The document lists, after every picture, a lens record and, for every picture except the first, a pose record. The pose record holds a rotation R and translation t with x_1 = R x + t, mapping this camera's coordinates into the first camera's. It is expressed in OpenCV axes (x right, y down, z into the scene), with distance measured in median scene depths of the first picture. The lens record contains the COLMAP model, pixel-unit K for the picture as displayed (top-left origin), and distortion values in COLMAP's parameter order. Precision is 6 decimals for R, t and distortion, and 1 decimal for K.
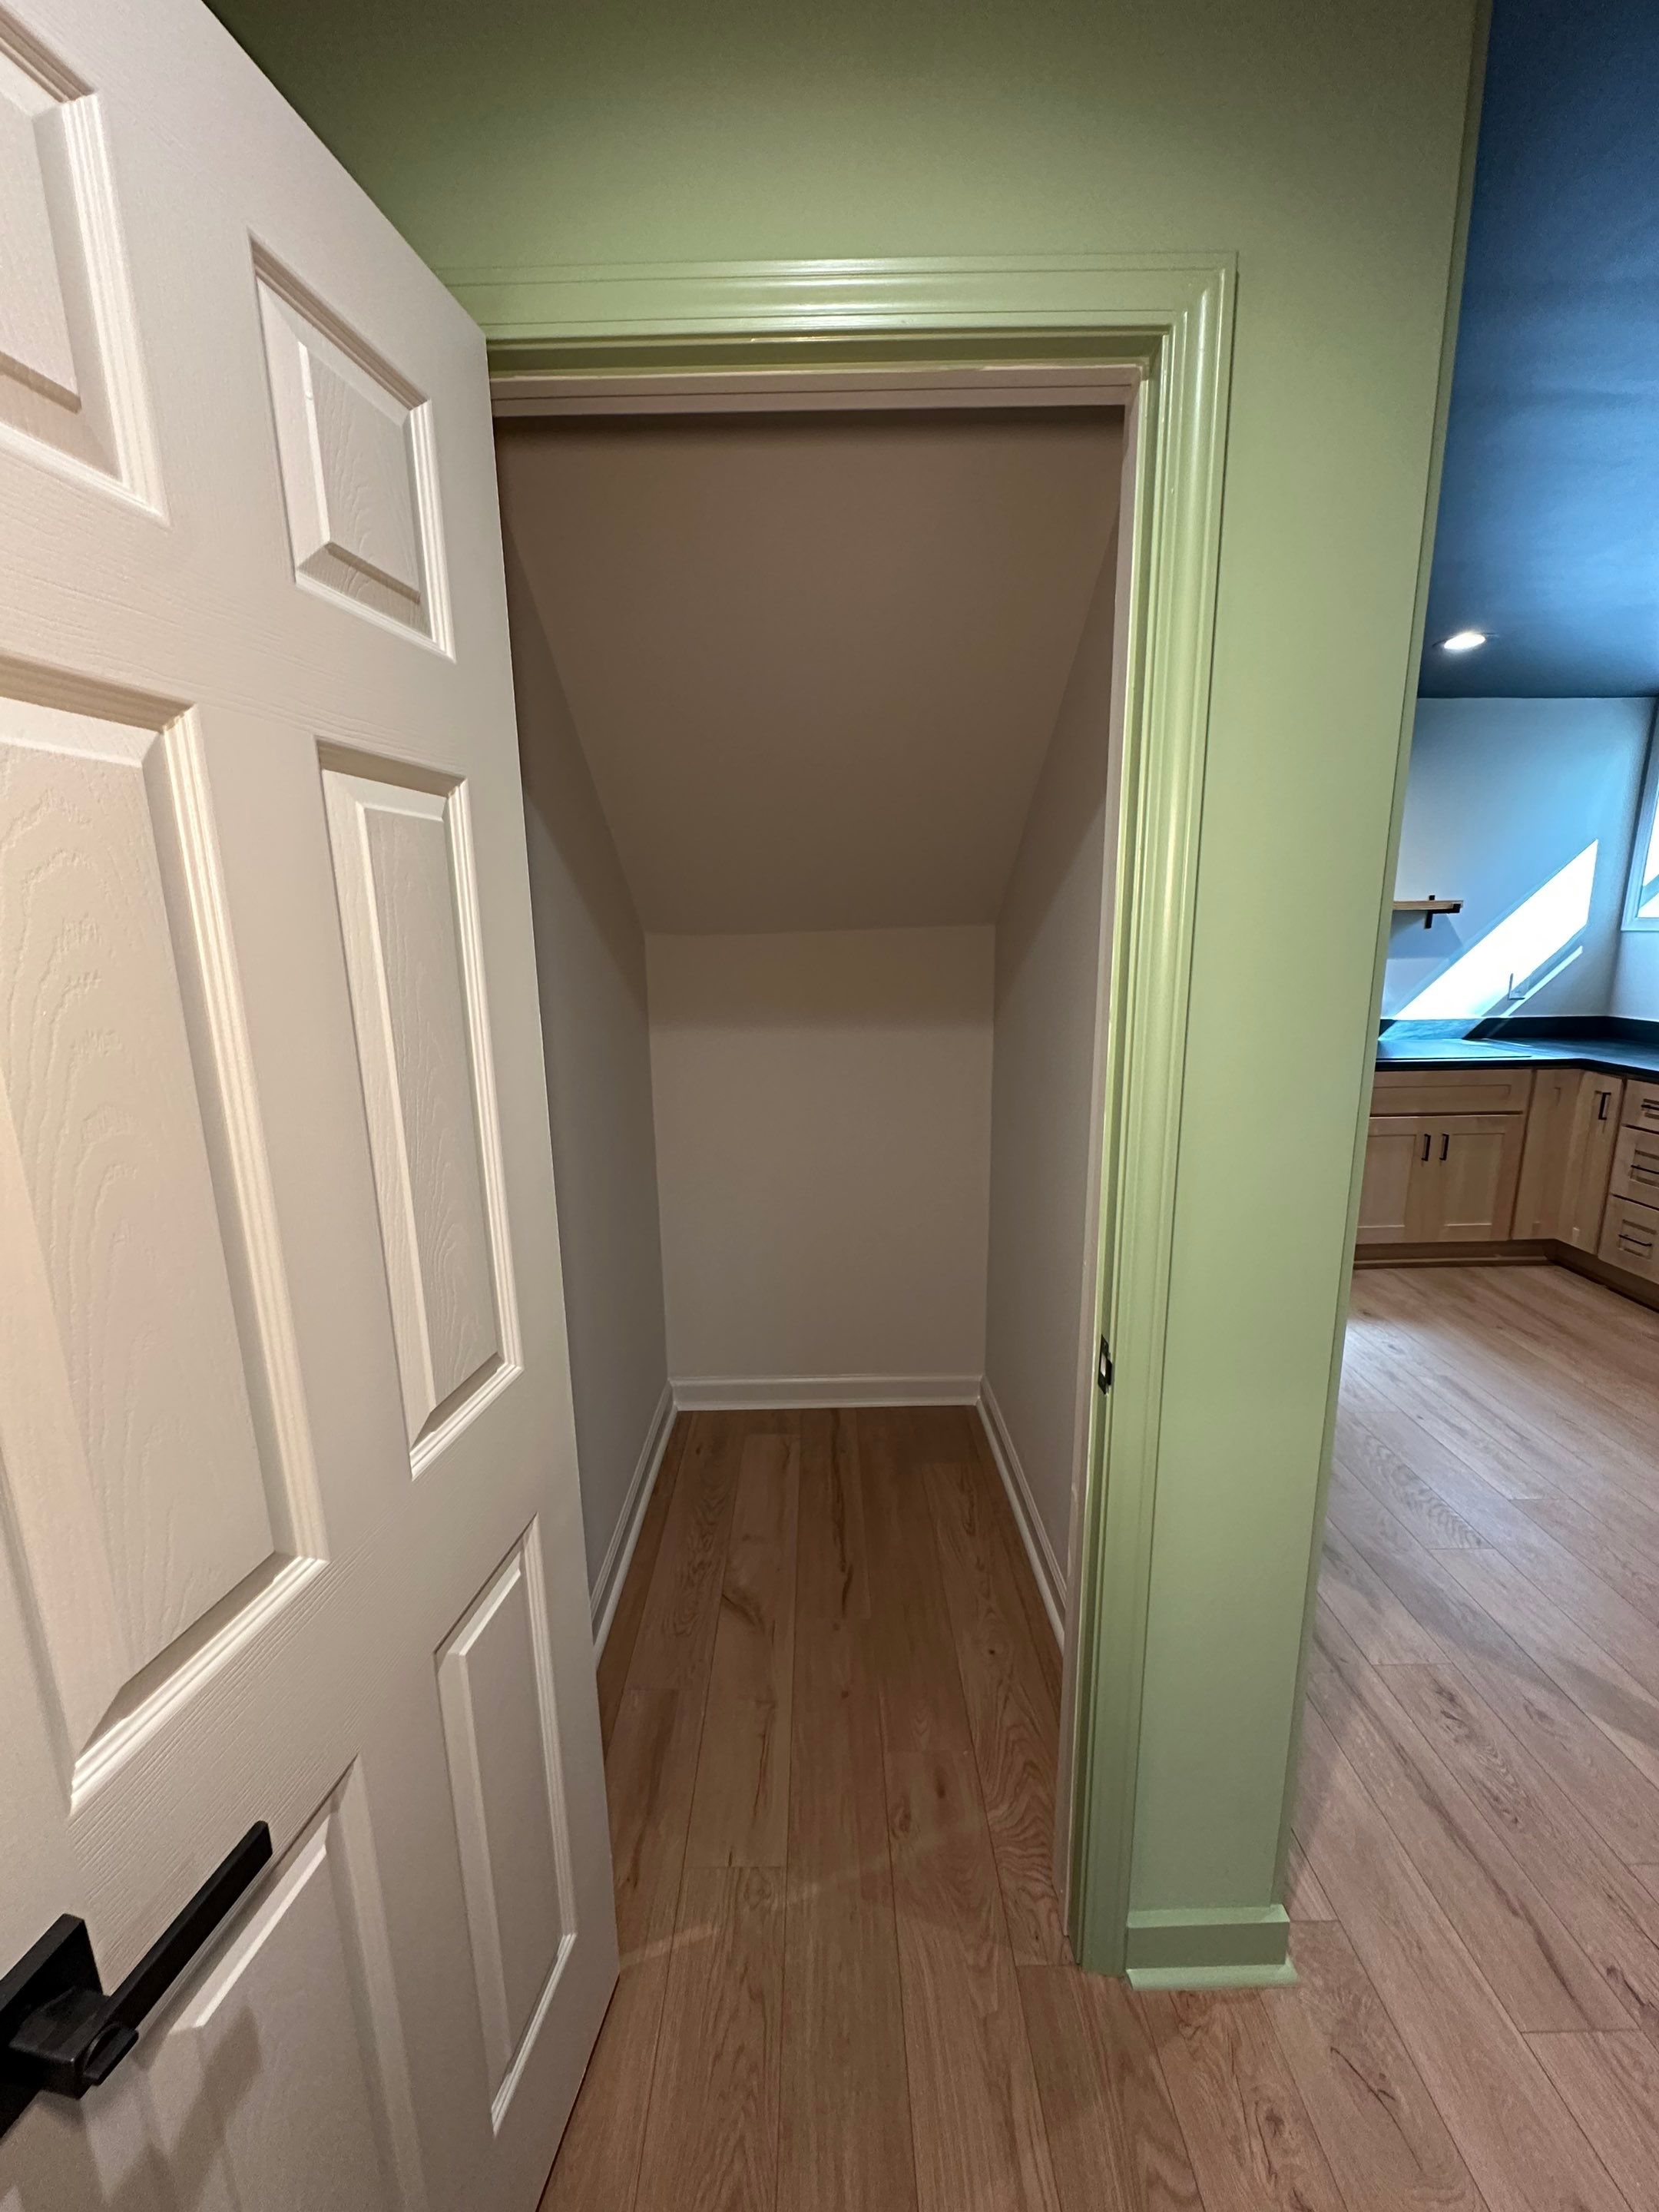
lens RADIAL K [[886.8, 0, 831.7], [0, 886.8, 1103.5], [0, 0, 1]] dist [0.004949, -0.000321]
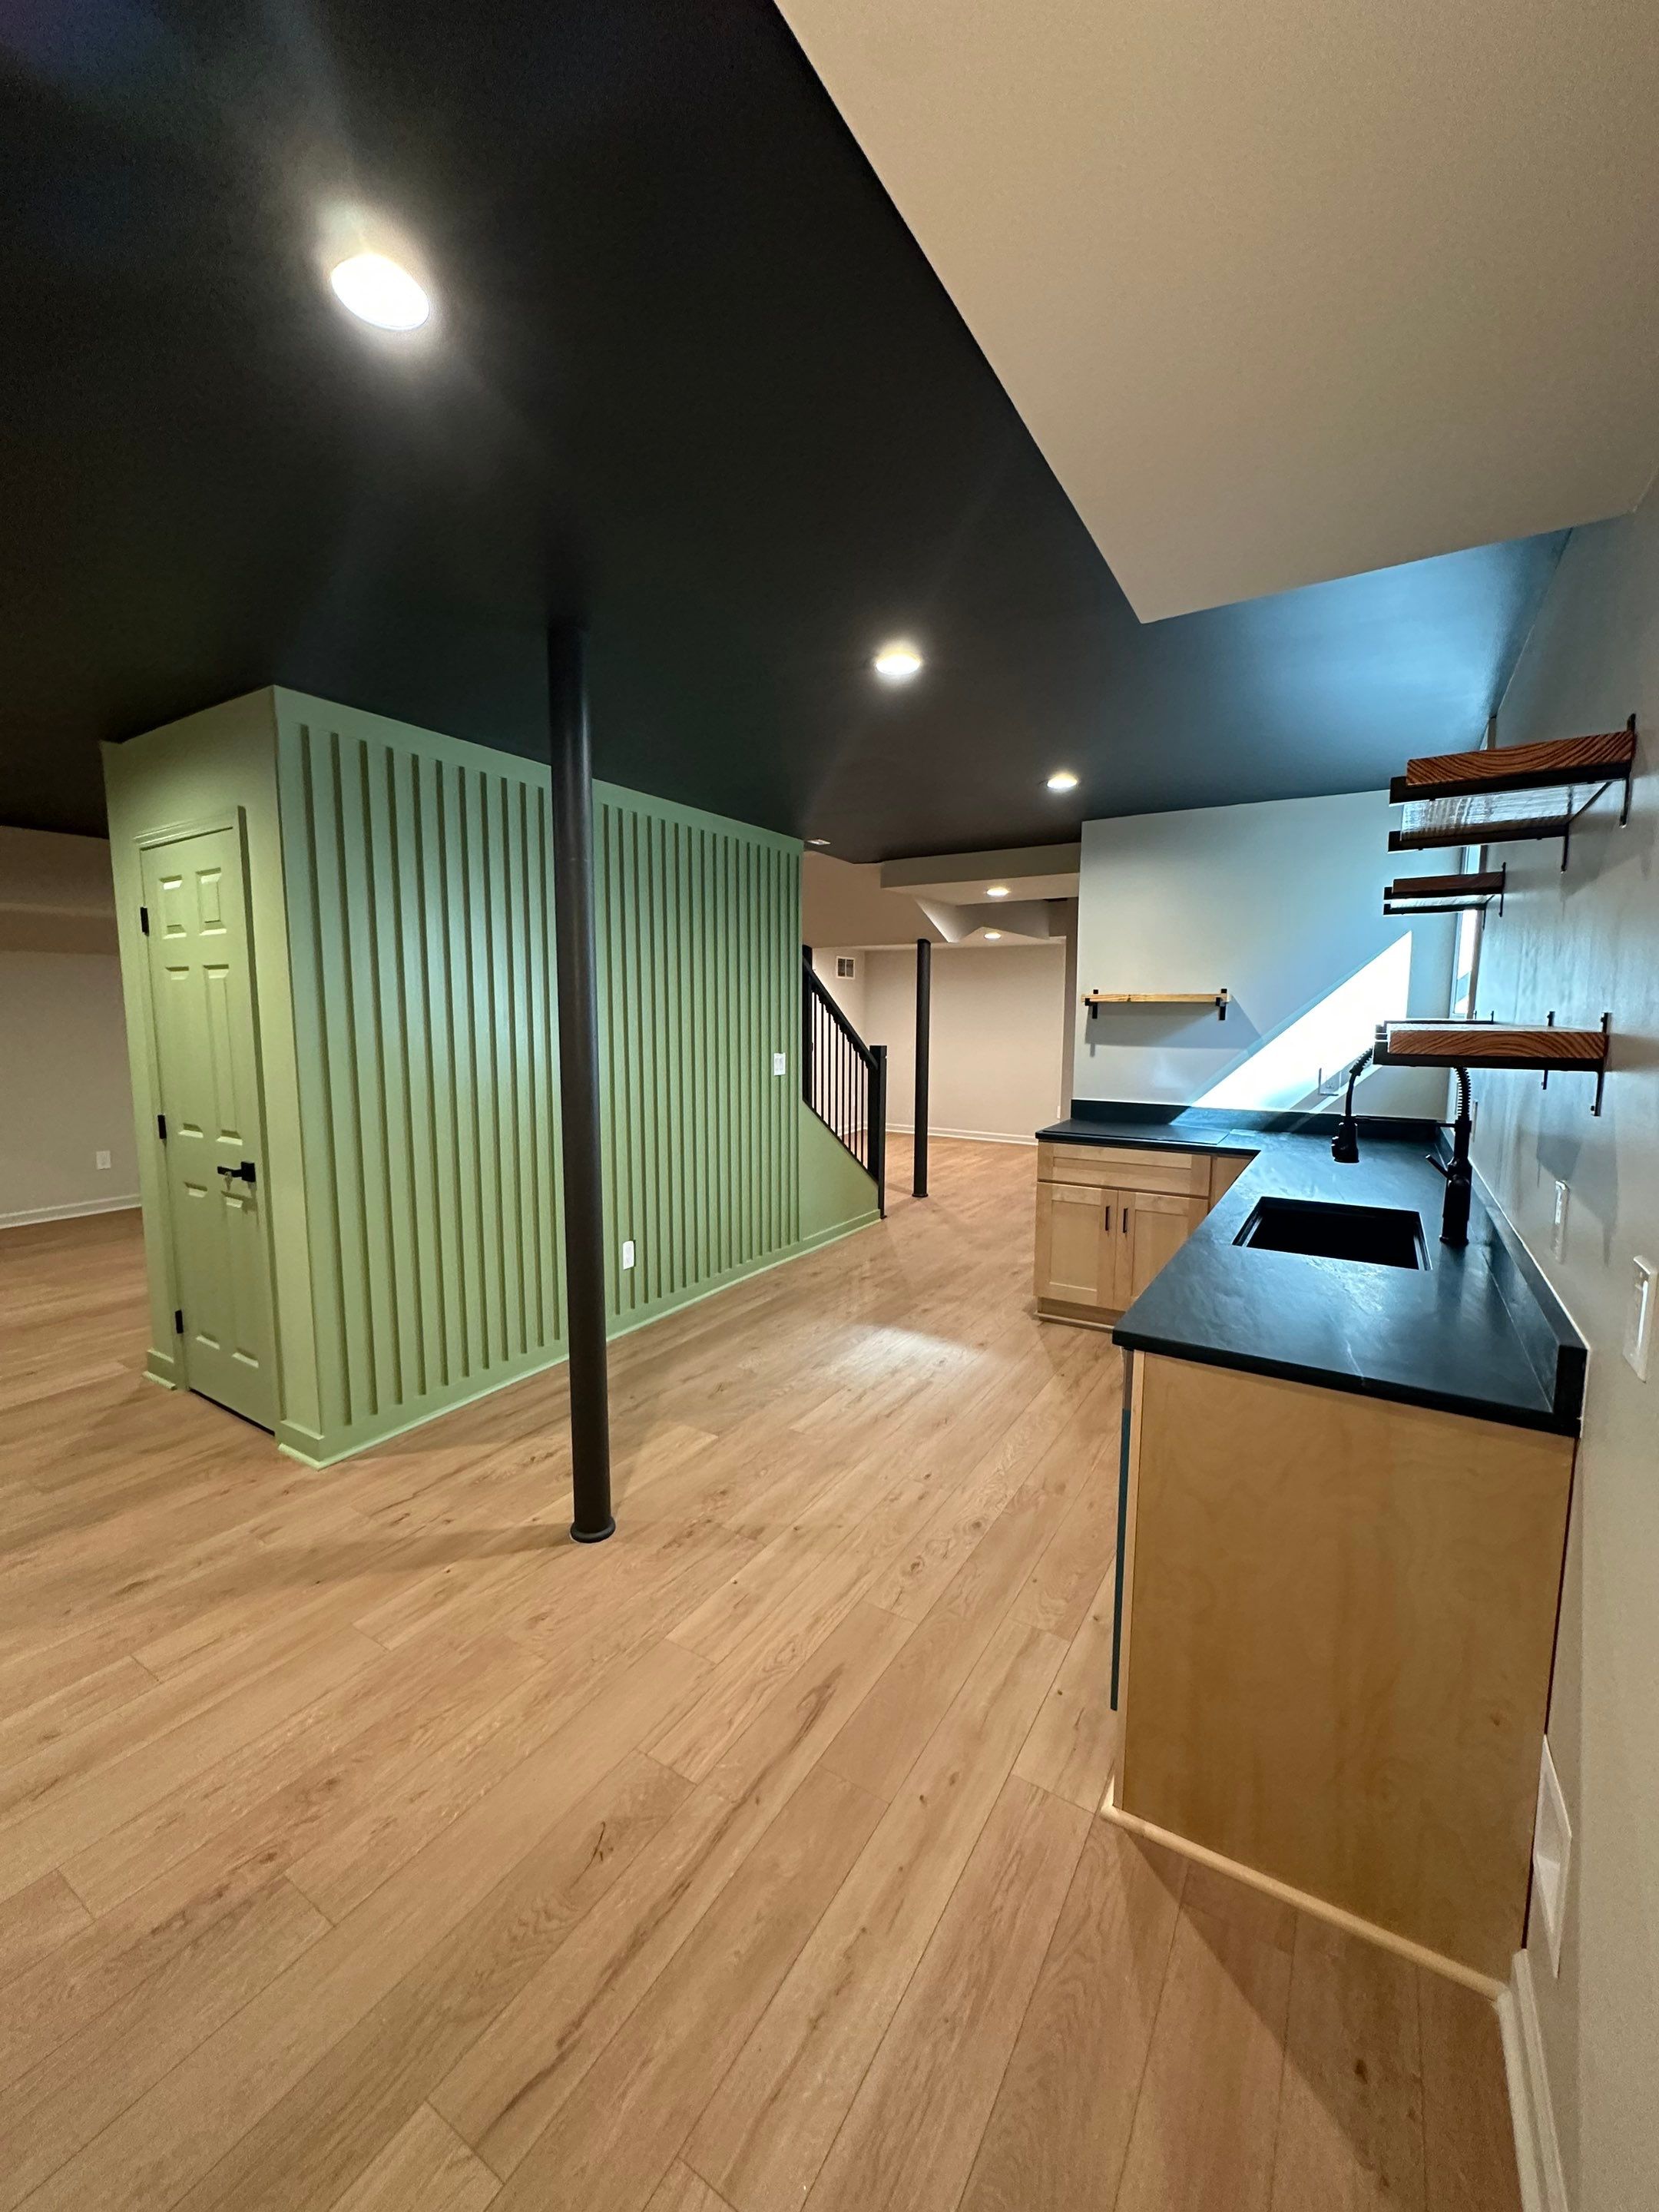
lens RADIAL K [[886.8, 0, 822.8], [0, 886.8, 1102.5], [0, 0, 1]] dist [0.004949, -0.000321]
pose [[0.838476, 0.071784, -0.540190, 0.934288], [-0.118444, 0.991594, -0.052077, 0.006434], [0.531911, 0.107648, 0.839930, -0.110942]]
